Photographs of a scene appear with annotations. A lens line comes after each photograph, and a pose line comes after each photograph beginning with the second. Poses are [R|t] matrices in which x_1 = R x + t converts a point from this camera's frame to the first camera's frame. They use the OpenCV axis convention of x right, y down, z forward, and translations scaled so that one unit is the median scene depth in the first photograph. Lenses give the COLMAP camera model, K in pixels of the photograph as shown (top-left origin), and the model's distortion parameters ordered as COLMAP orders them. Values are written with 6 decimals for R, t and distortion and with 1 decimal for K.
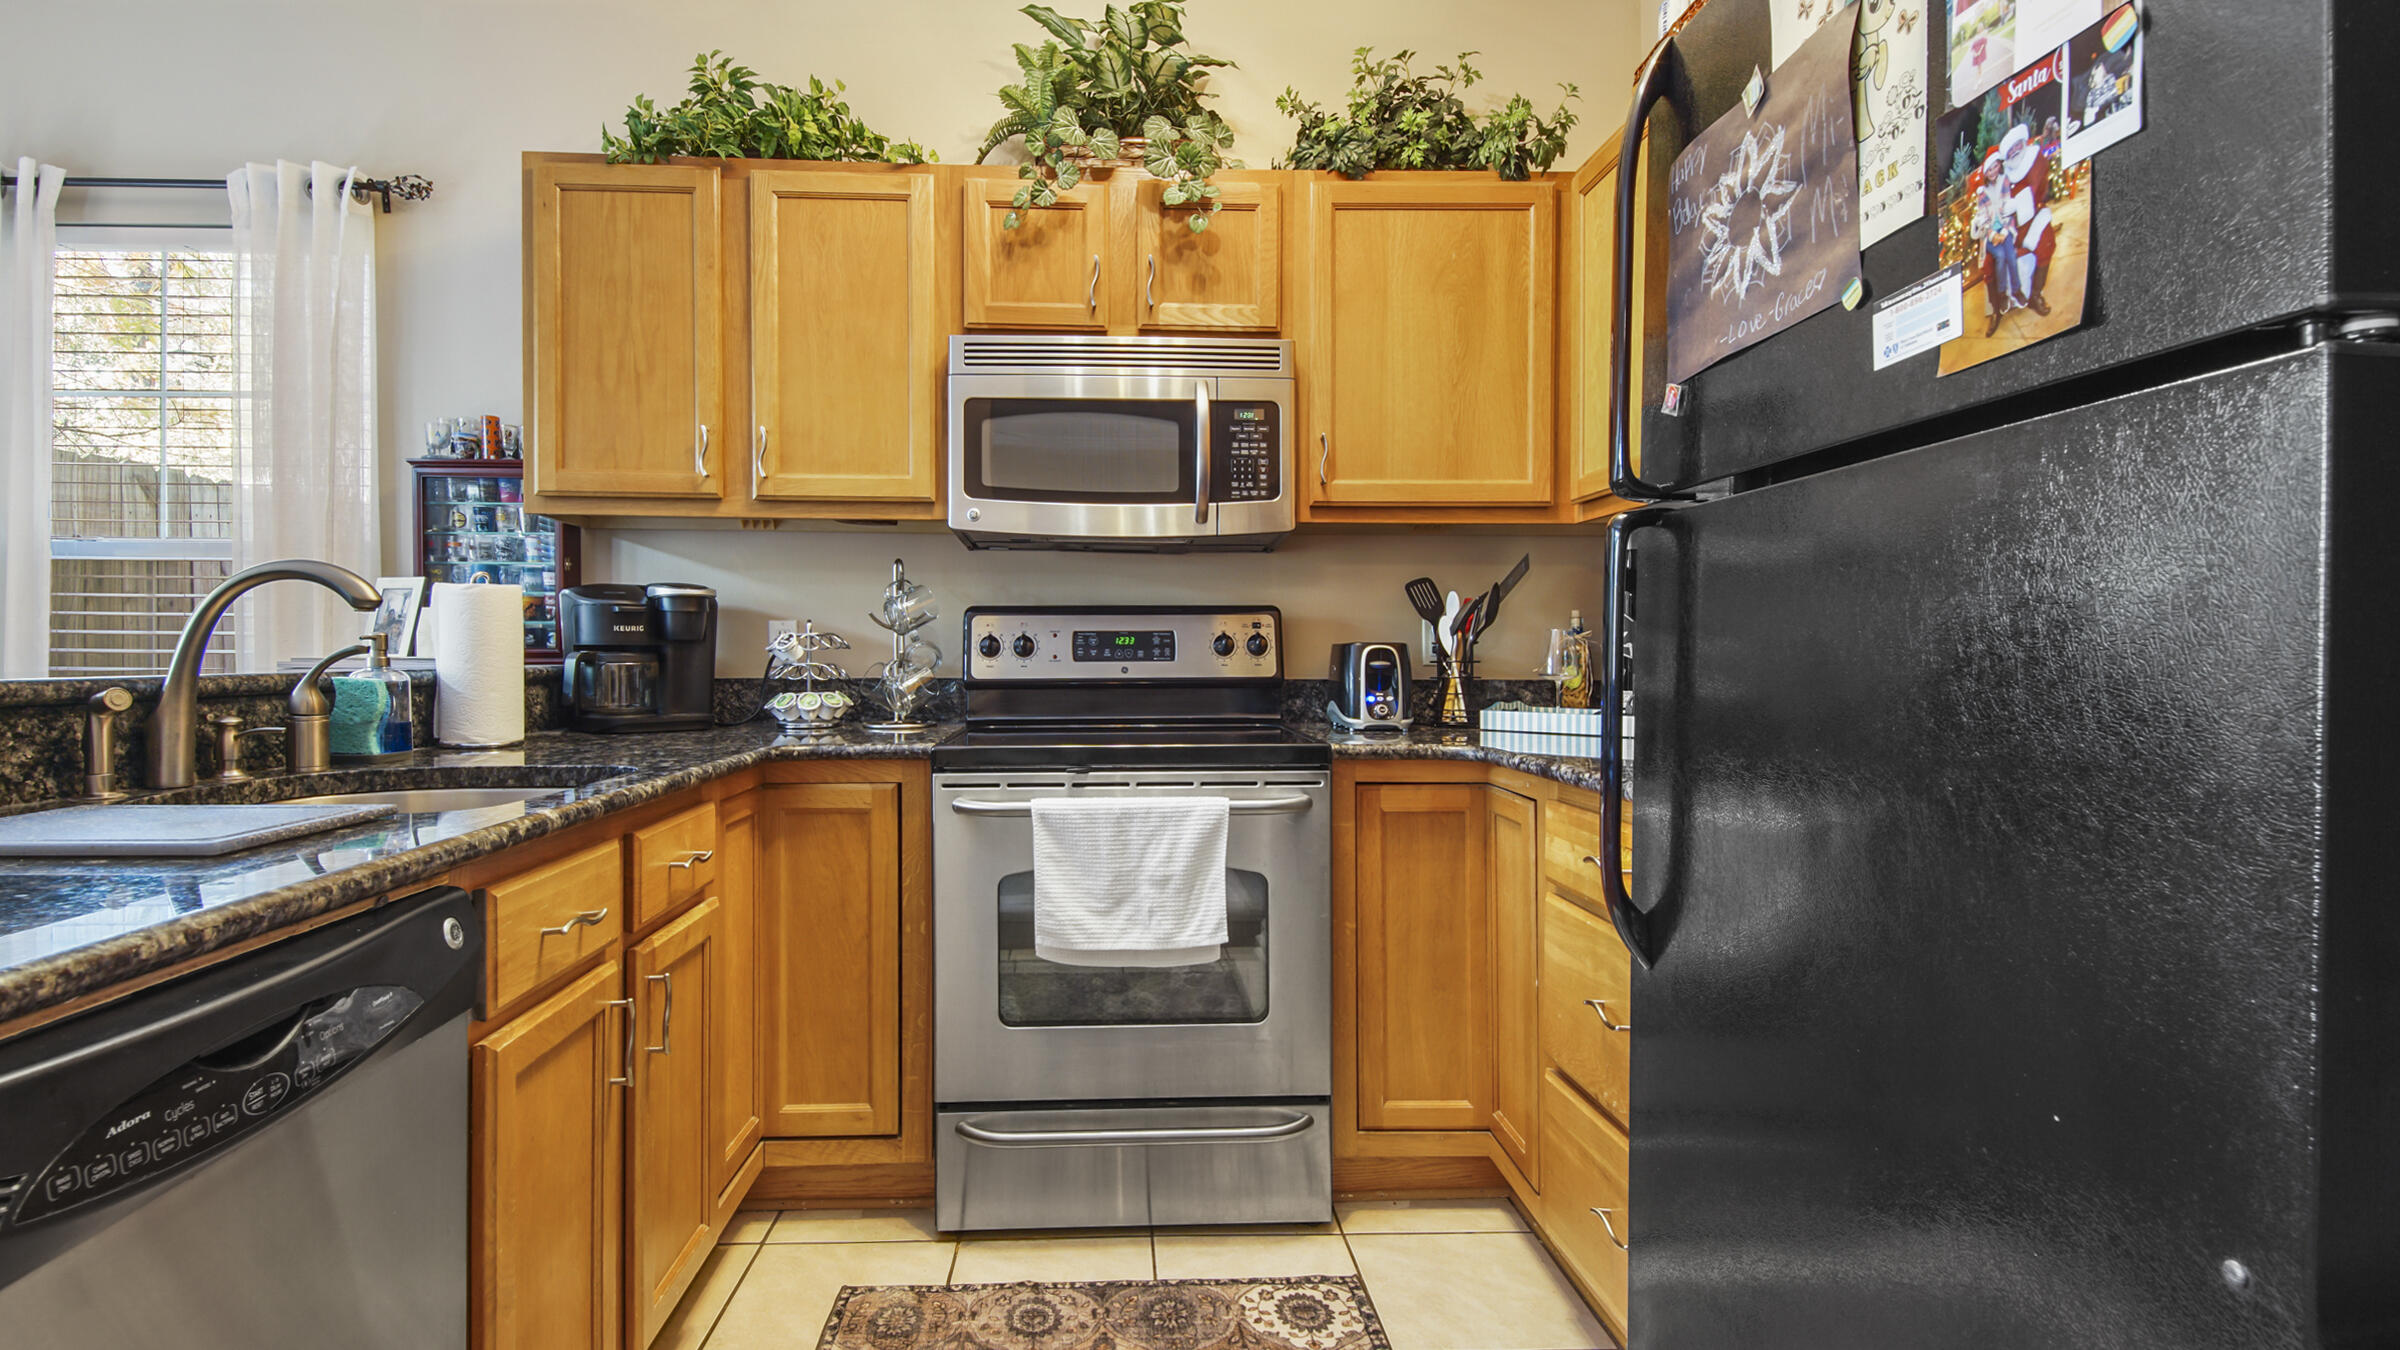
lens RADIAL K [[1084.7, 0, 1200.0], [0, 1084.7, 675.0], [0, 0, 1]] dist [-0.001032, -0.000229]
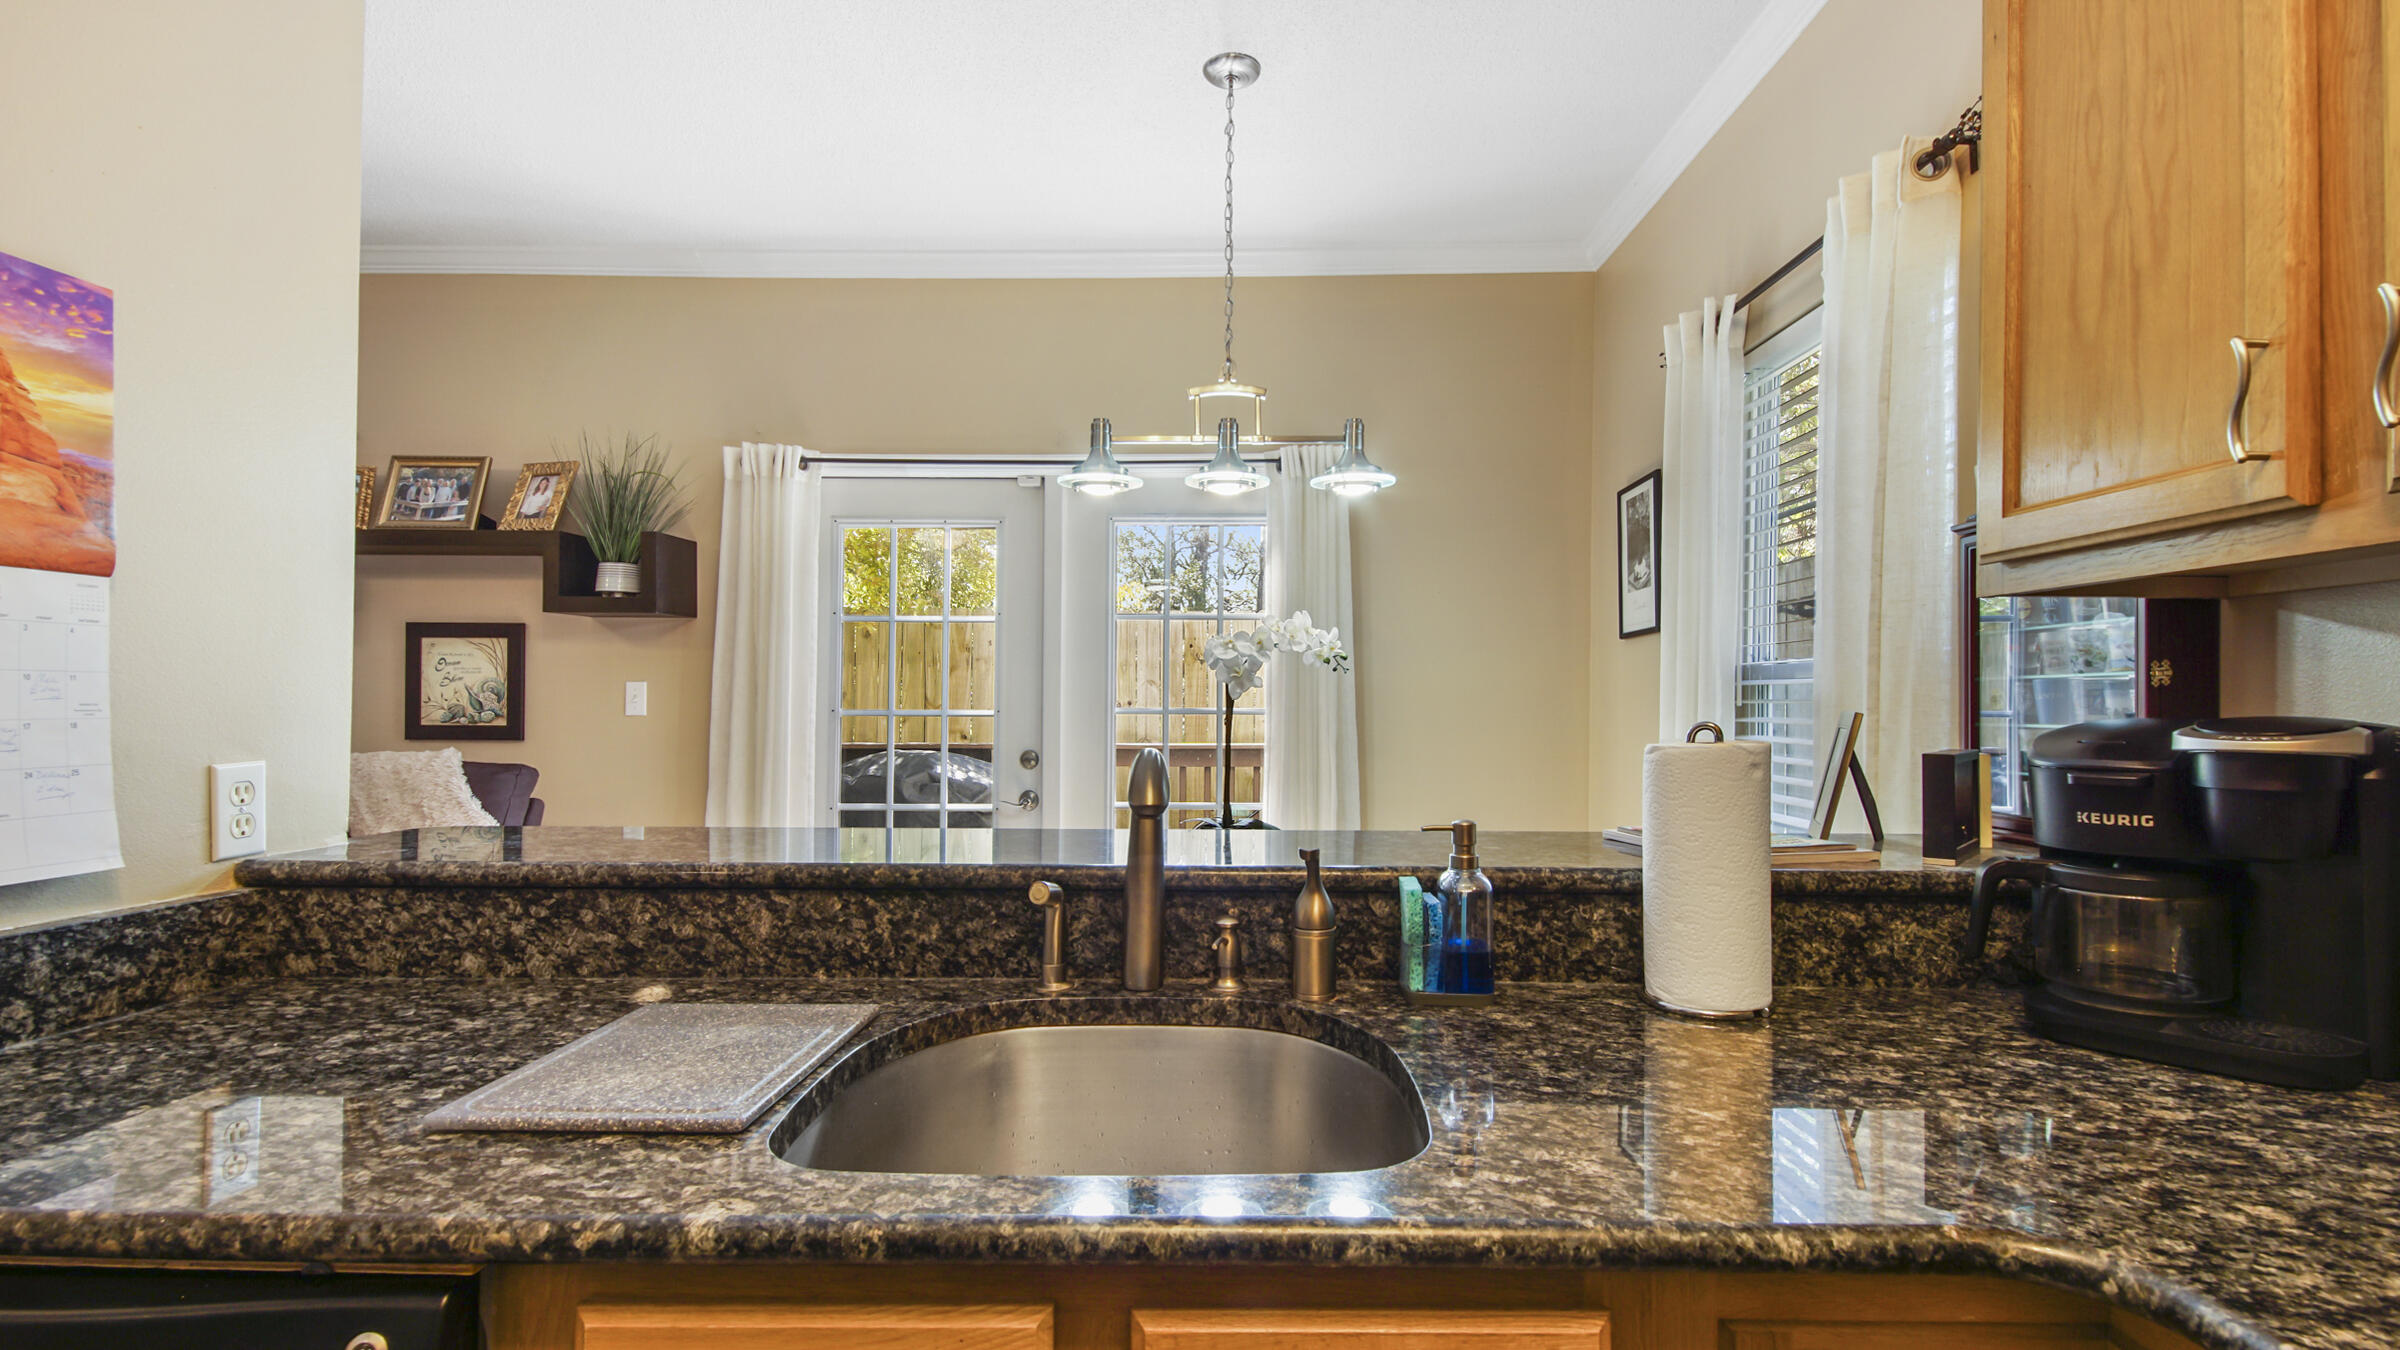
lens RADIAL K [[1084.7, 0, 1200.0], [0, 1084.7, 675.0], [0, 0, 1]] dist [-0.001032, -0.000229]
pose [[-0.112676, -0.020073, -0.993429, -0.015271], [-0.029515, 0.999422, -0.016846, -0.086283], [0.993193, 0.027423, -0.113204, 0.660290]]
